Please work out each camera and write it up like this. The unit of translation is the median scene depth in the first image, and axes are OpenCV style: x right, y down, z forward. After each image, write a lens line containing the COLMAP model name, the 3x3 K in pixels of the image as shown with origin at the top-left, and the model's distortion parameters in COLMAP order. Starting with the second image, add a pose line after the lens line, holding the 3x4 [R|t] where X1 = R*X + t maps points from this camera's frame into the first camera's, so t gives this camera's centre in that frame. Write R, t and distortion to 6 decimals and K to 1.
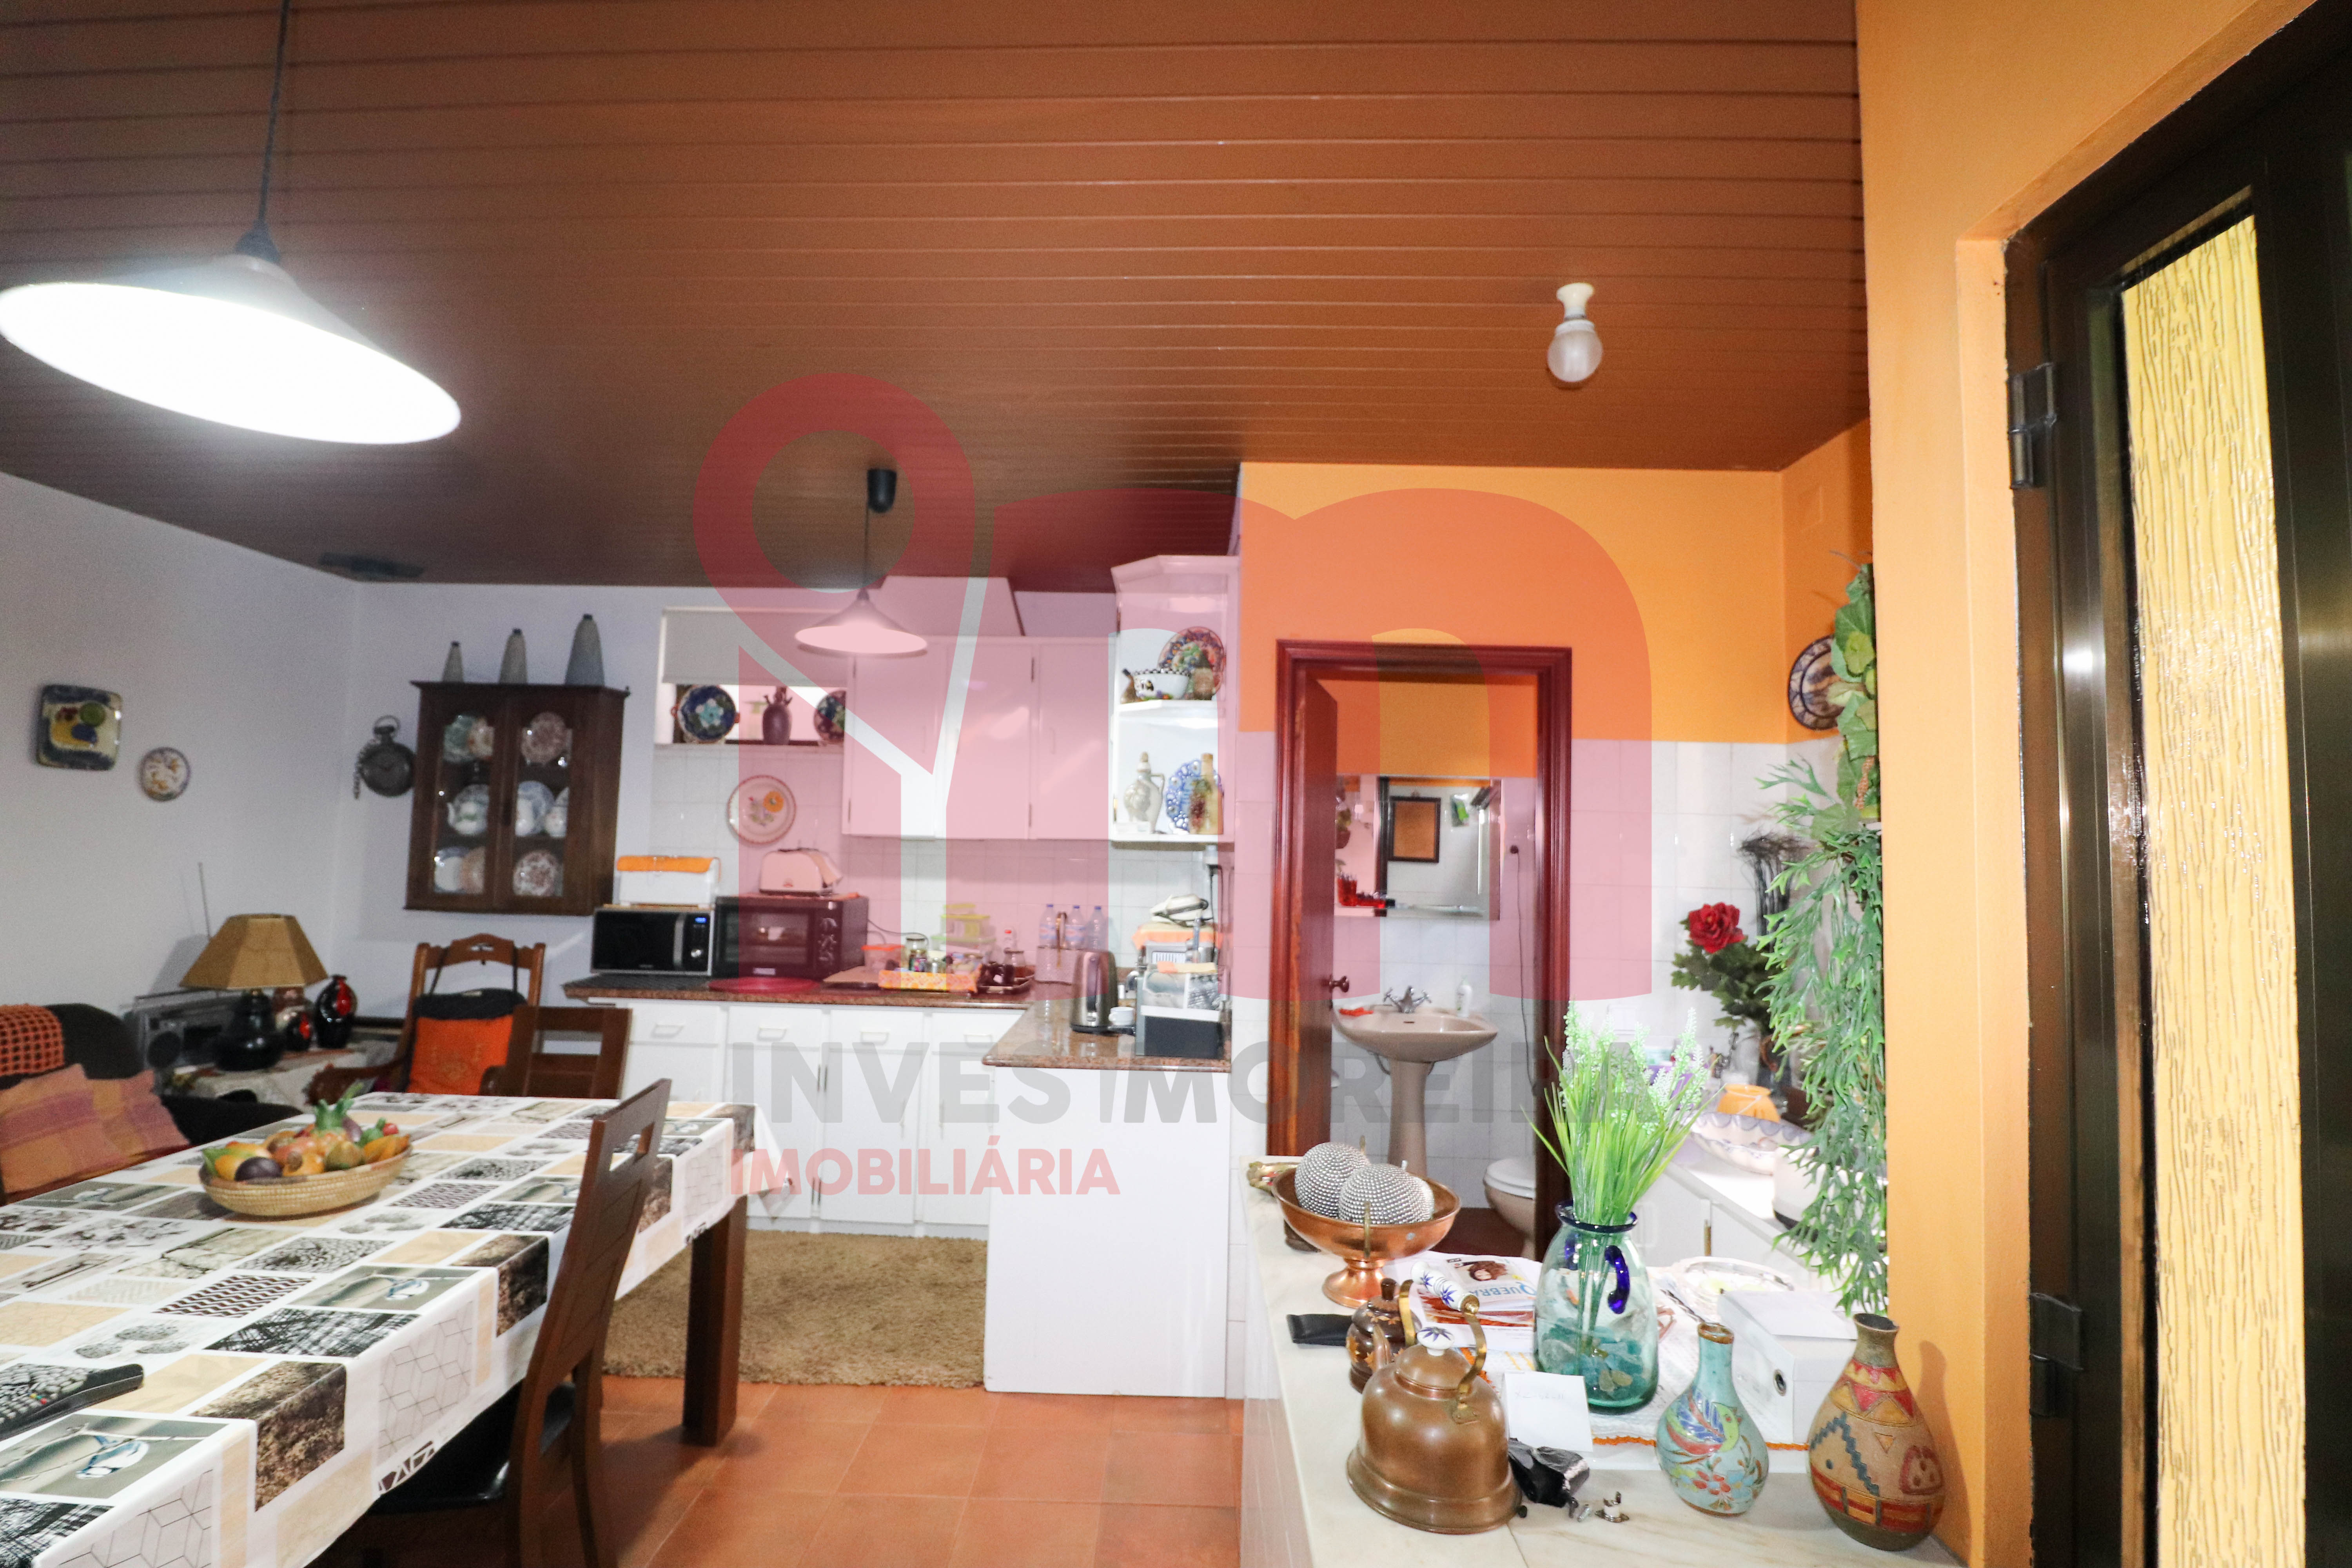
lens RADIAL K [[1074.0, 0, 1167.6], [0, 1074.0, 772.4], [0, 0, 1]] dist [-0.004747, -0.011368]
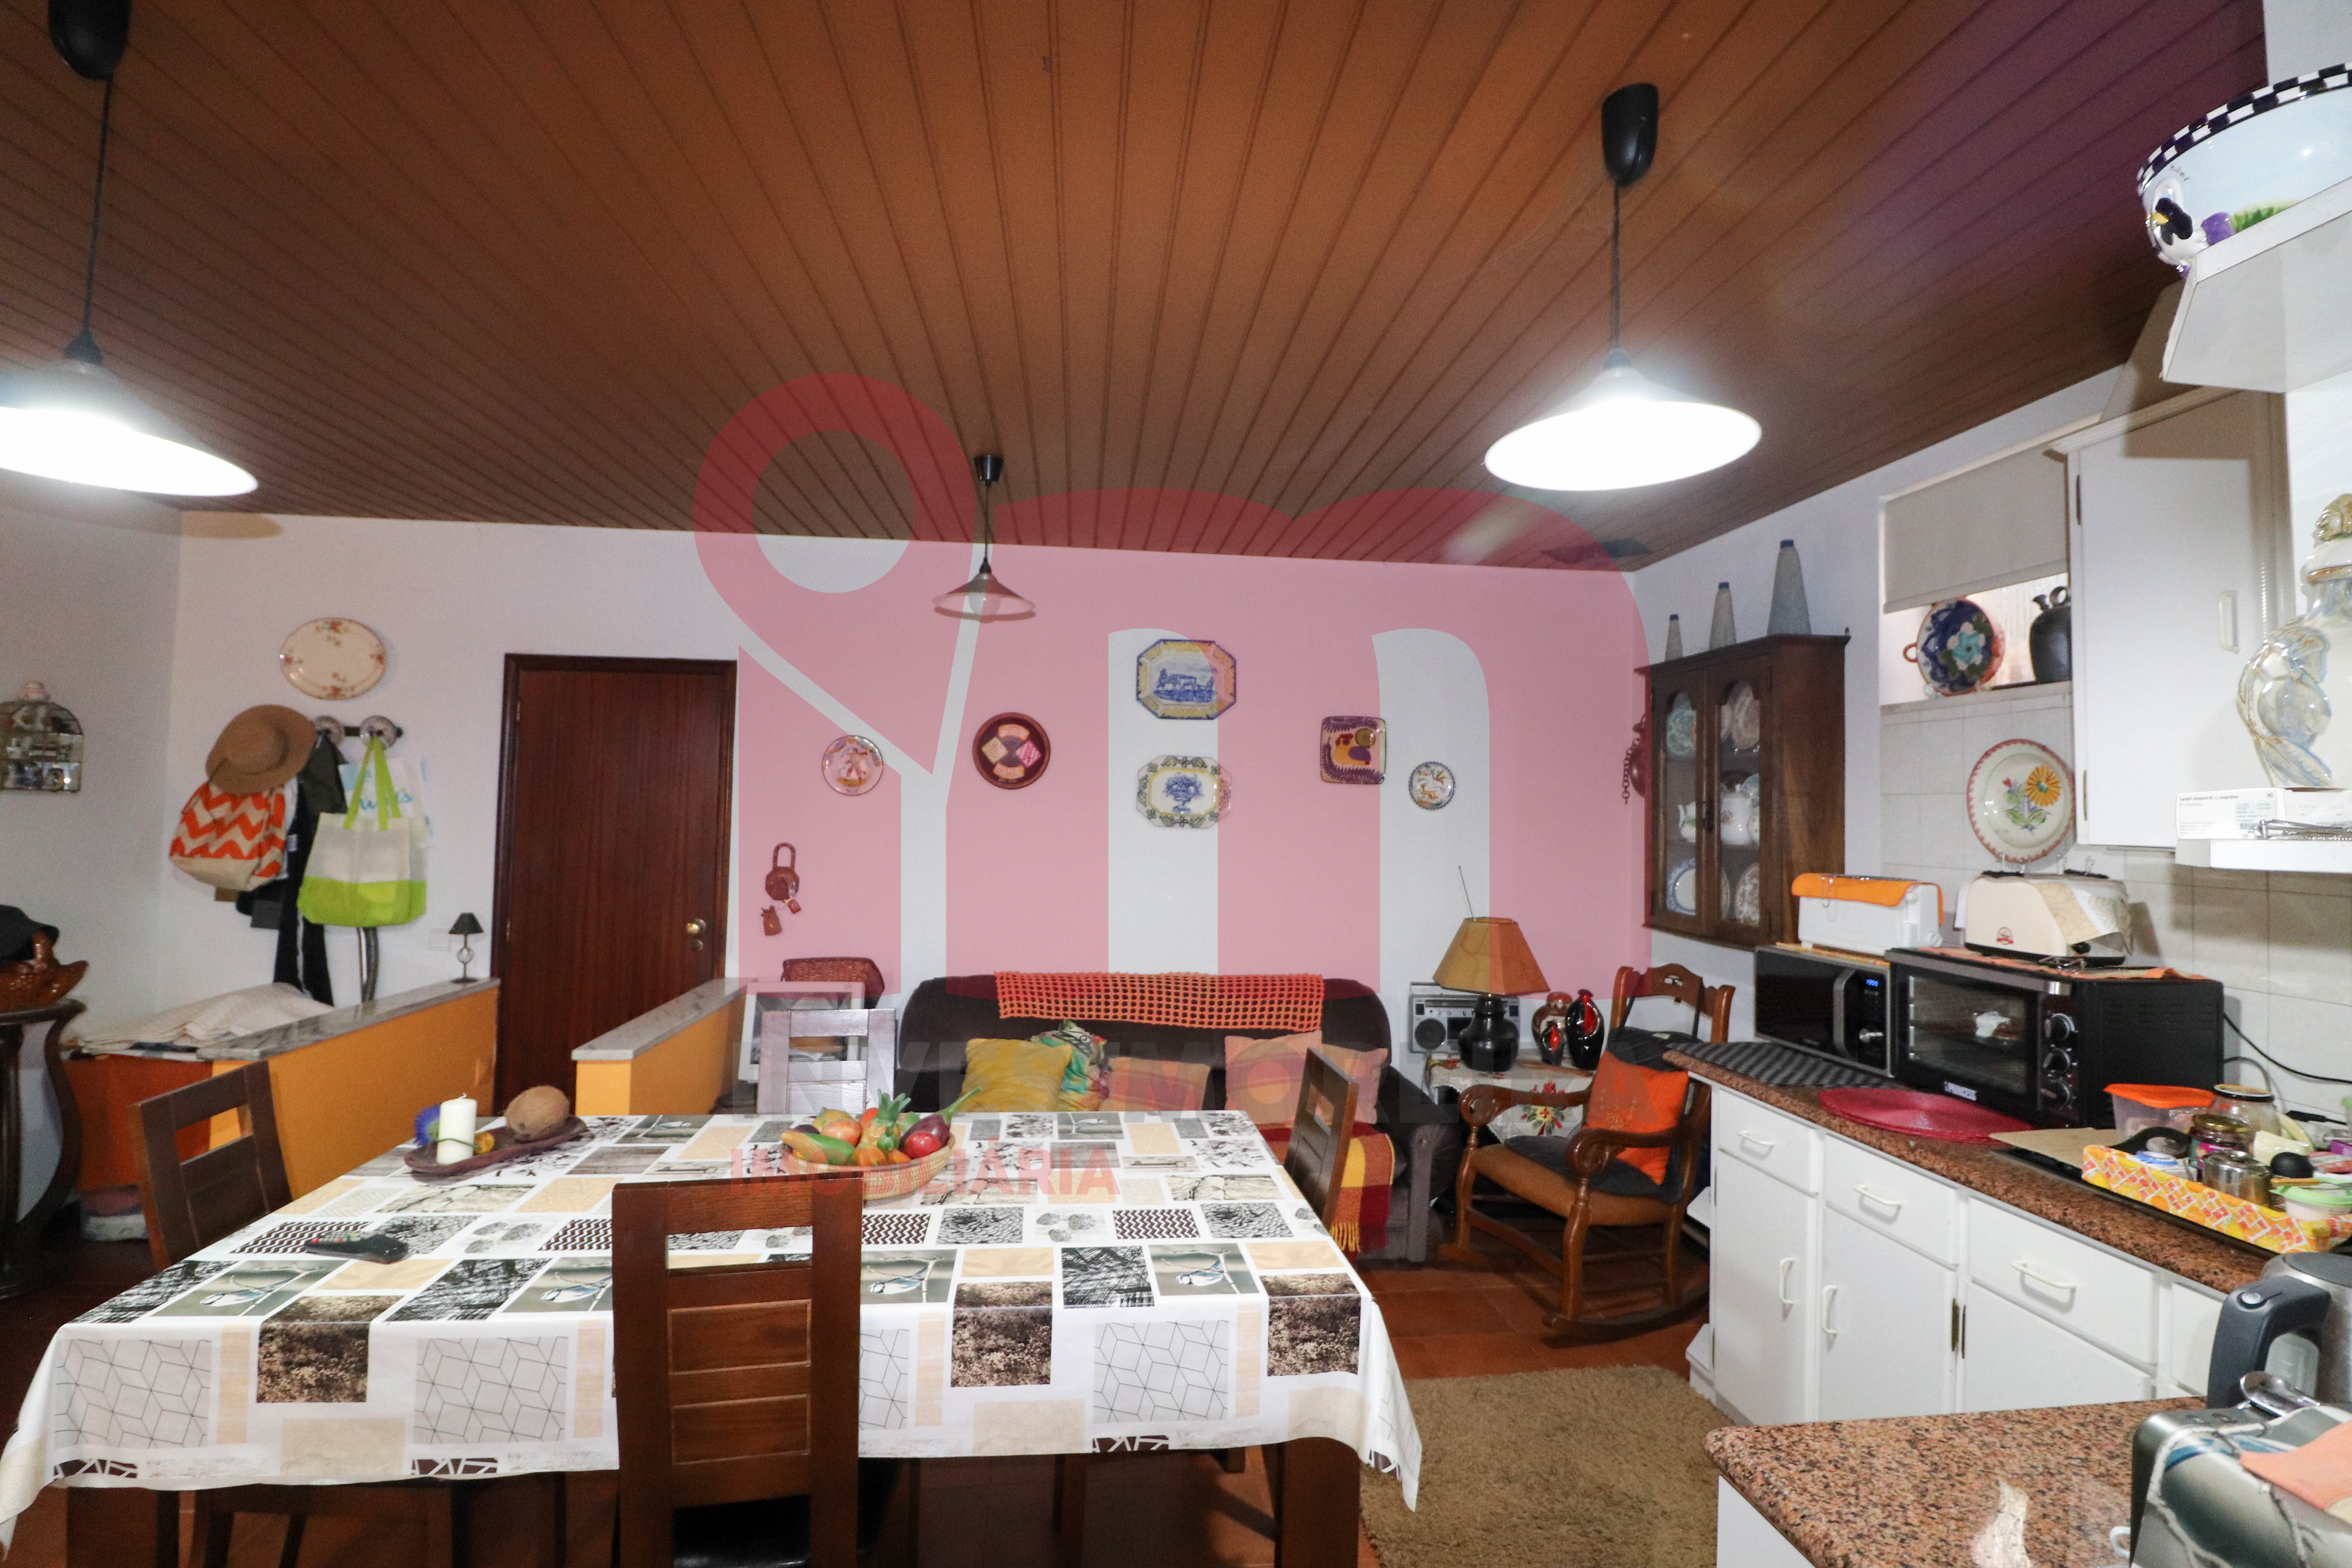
lens RADIAL K [[1074.0, 0, 1167.6], [0, 1074.0, 772.4], [0, 0, 1]] dist [-0.004747, -0.011368]
pose [[0.123717, -0.057738, -0.990636, 0.128224], [0.044208, 0.997635, -0.052625, 0.032167], [0.991332, -0.037284, 0.125977, 0.531586]]
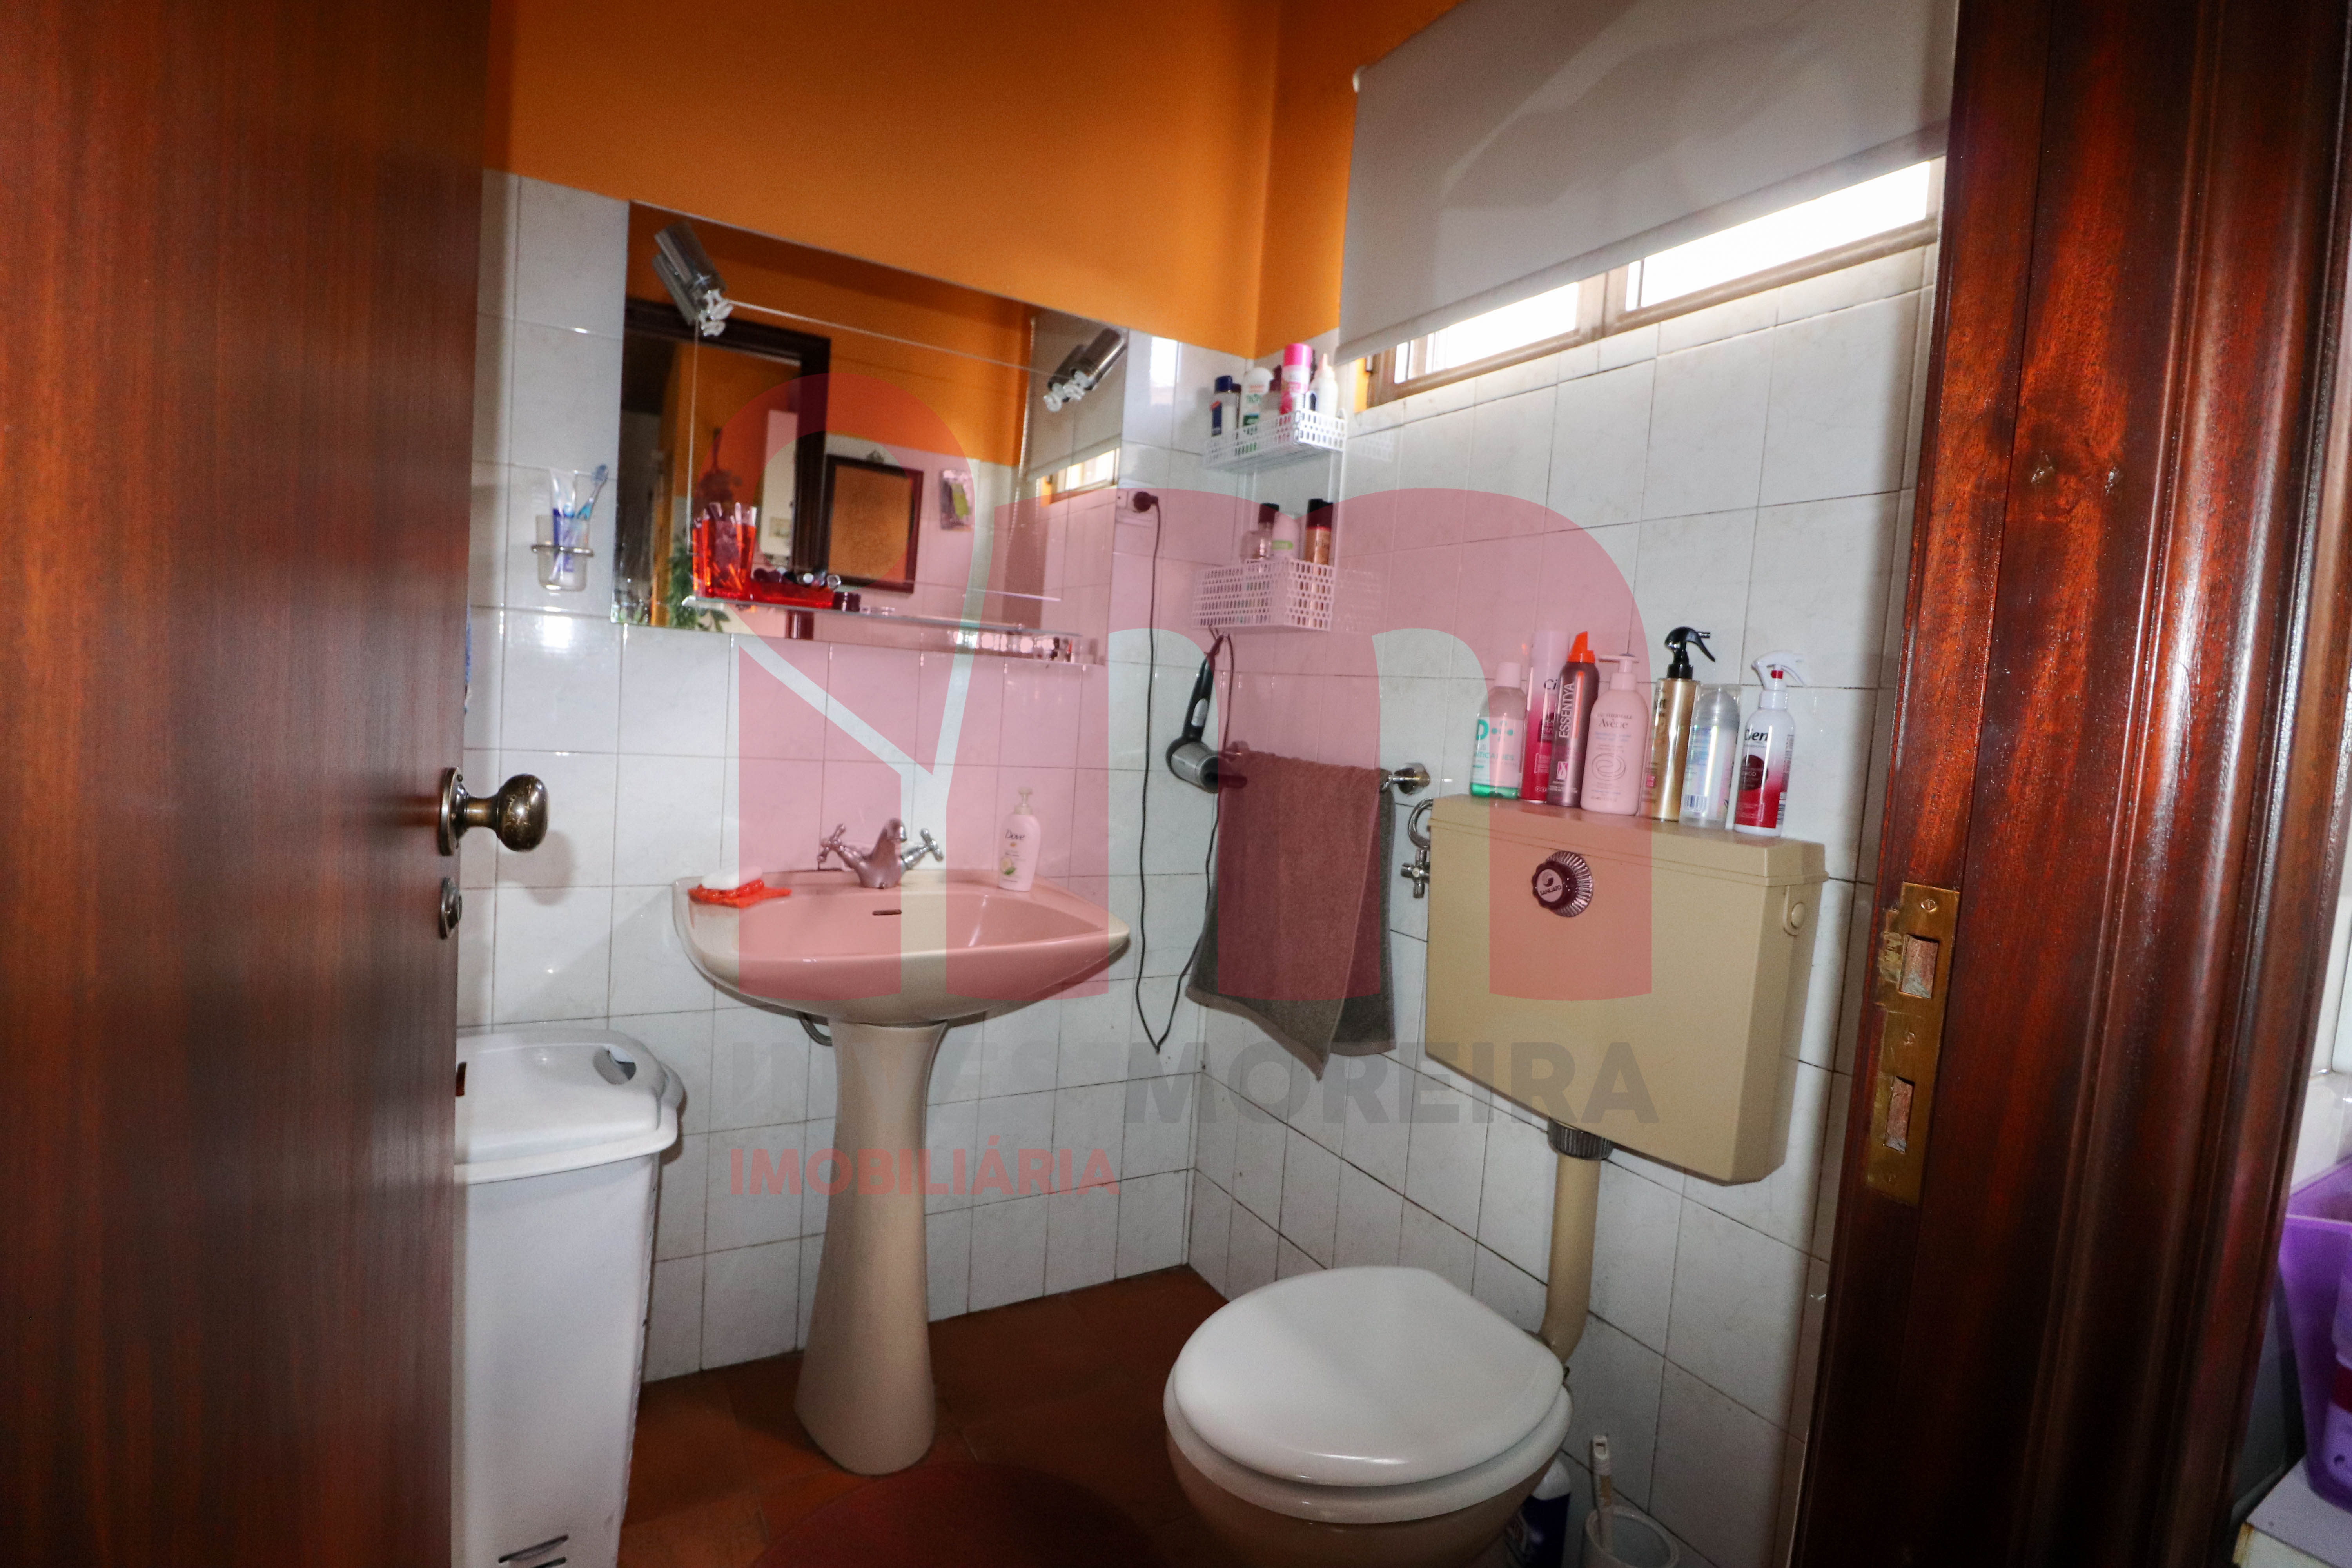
lens RADIAL K [[1113.0, 0, 1176.0], [0, 1113.0, 784.0], [0, 0, 1]] dist [-0.000483, -0.069035]
pose [[0.859726, -0.003946, 0.510741, 0.115538], [-0.077944, 0.987244, 0.138829, 0.128608], [-0.504774, -0.159164, 0.848452, 0.635584]]
